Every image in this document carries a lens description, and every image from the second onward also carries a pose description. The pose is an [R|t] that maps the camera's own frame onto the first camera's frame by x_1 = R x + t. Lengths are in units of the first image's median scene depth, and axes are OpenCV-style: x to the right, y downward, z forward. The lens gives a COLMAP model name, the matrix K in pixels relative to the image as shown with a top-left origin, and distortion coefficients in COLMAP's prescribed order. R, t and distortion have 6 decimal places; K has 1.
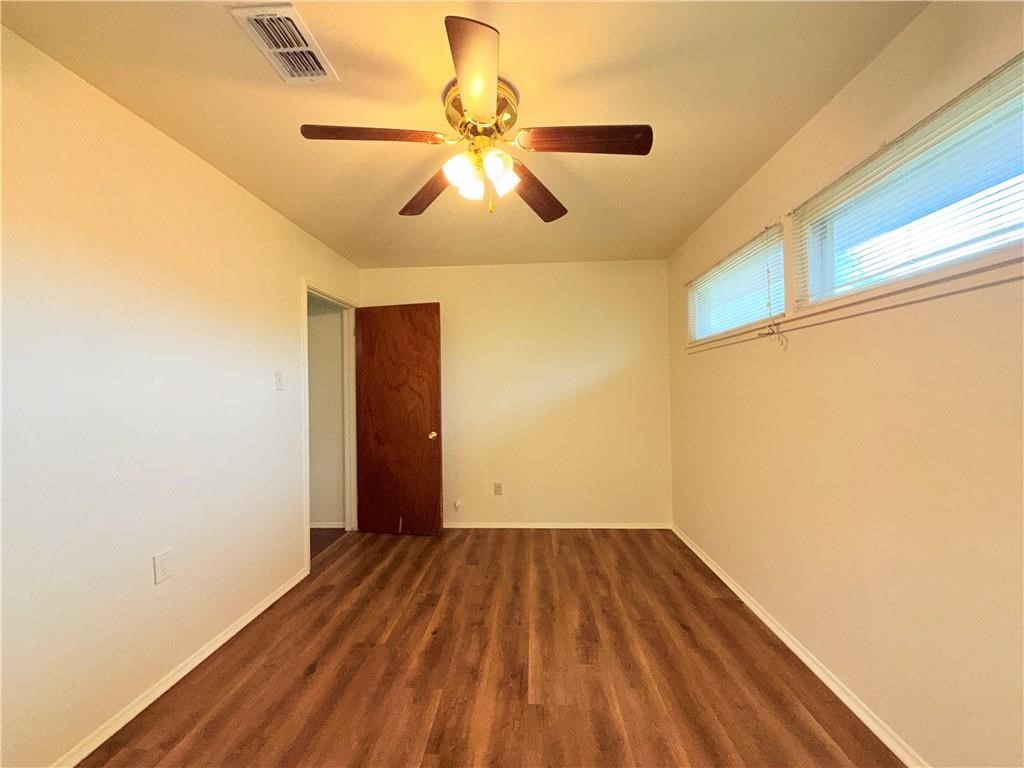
lens RADIAL K [[407.1, 0, 509.8], [0, 407.1, 383.6], [0, 0, 1]] dist [0.001406, 0.000449]
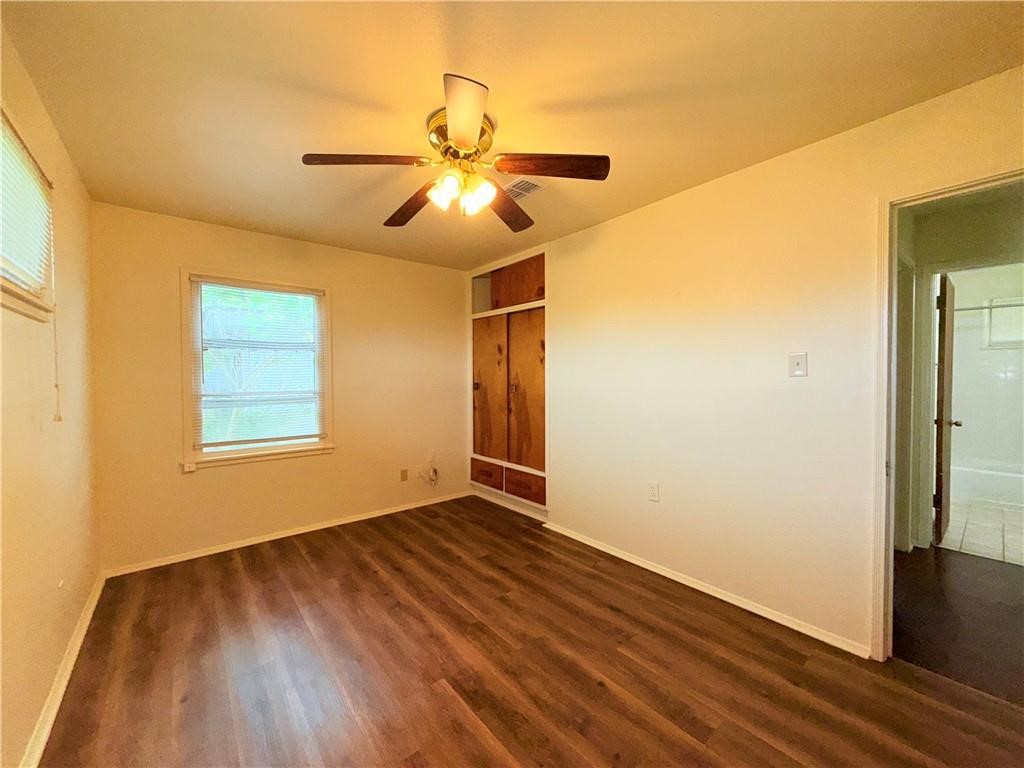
lens RADIAL K [[407.1, 0, 509.8], [0, 407.1, 383.6], [0, 0, 1]] dist [0.001406, 0.000449]
pose [[-0.739839, 0.034017, -0.671924, 0.414161], [0.028864, 0.999406, 0.018814, -0.002149], [0.672165, -0.005474, -0.740381, 1.301402]]
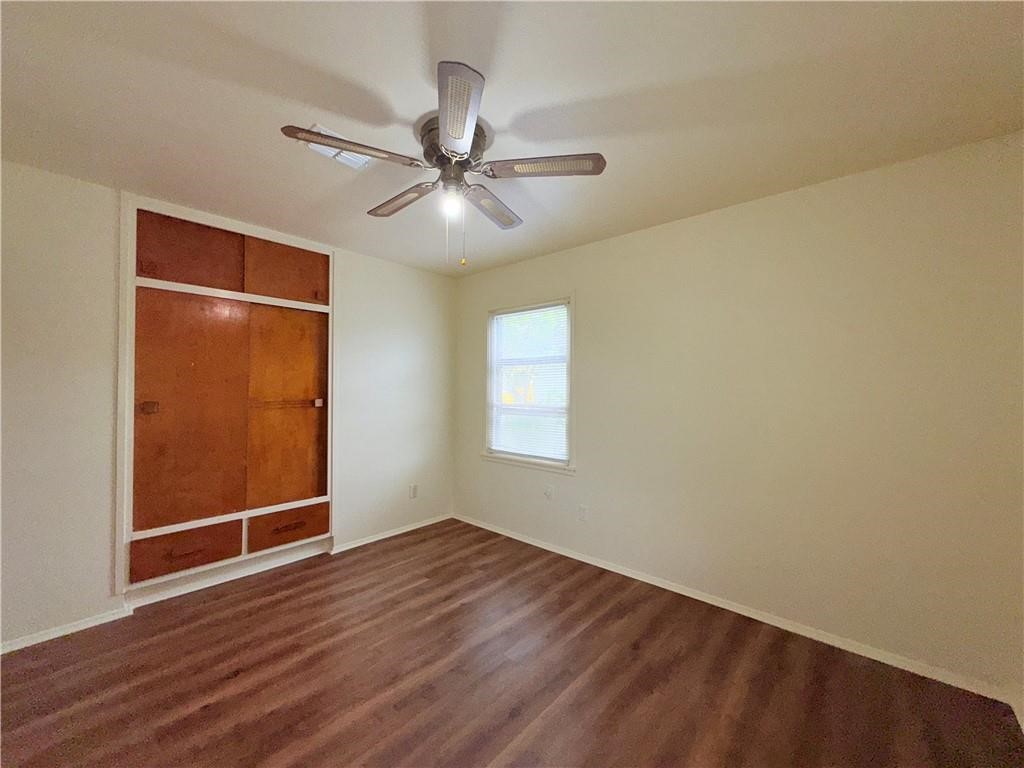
lens RADIAL K [[408.8, 0, 508.1], [0, 408.8, 382.6], [0, 0, 1]] dist [-0.000164, 0.000008]
pose [[0.771205, 0.020709, -0.636250, 0.641102], [-0.012452, 0.999770, 0.017448, -0.051456], [0.636465, -0.005533, 0.771286, -0.345835]]
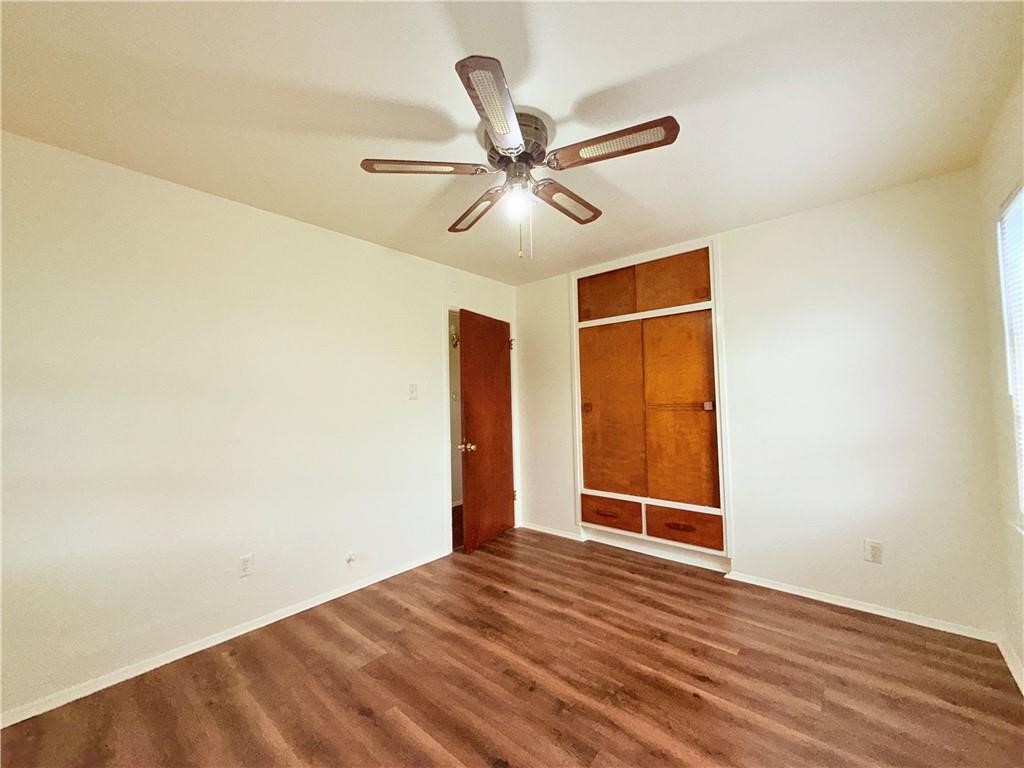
lens RADIAL K [[406.7, 0, 508.8], [0, 406.7, 383.6], [0, 0, 1]] dist [-0.001366, 0.000275]
pose [[-0.628680, 0.002141, -0.777661, 0.667696], [0.047005, 0.998272, -0.035252, -0.008542], [0.776242, -0.058716, -0.627695, 0.591456]]
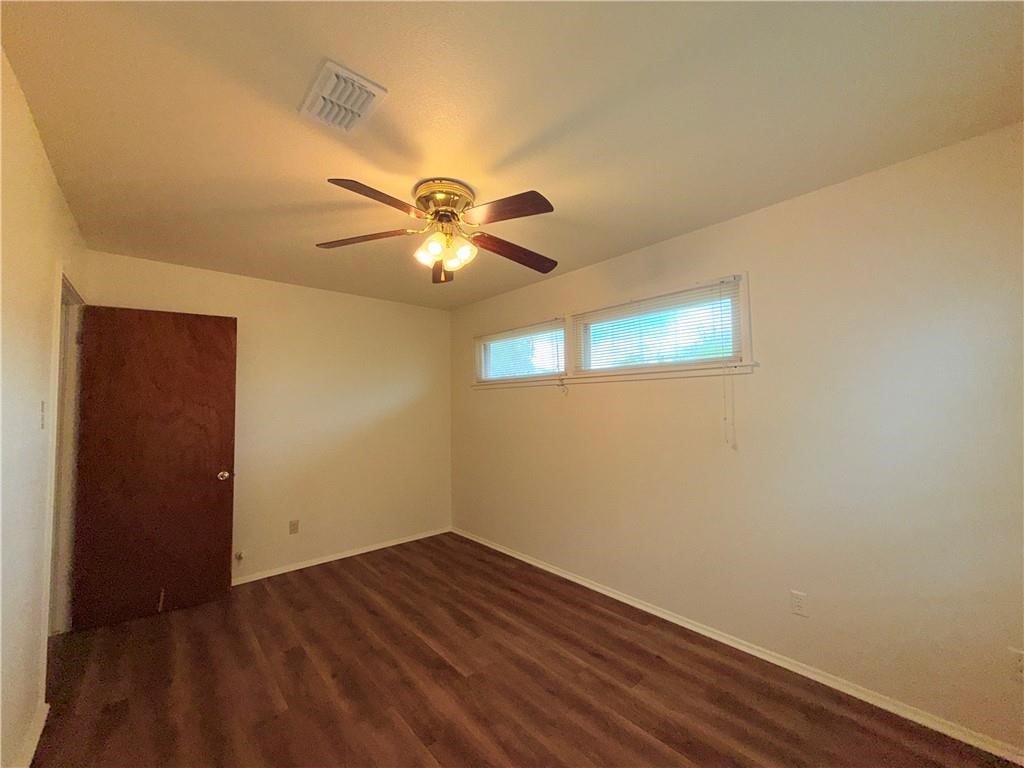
lens RADIAL K [[404.8, 0, 509.0], [0, 404.8, 384.4], [0, 0, 1]] dist [0.002313, 0.000331]
pose [[0.713789, 0.043570, 0.699004, -0.523290], [-0.011366, 0.998652, -0.050641, -0.034829], [-0.700269, 0.028202, 0.713322, -0.003297]]
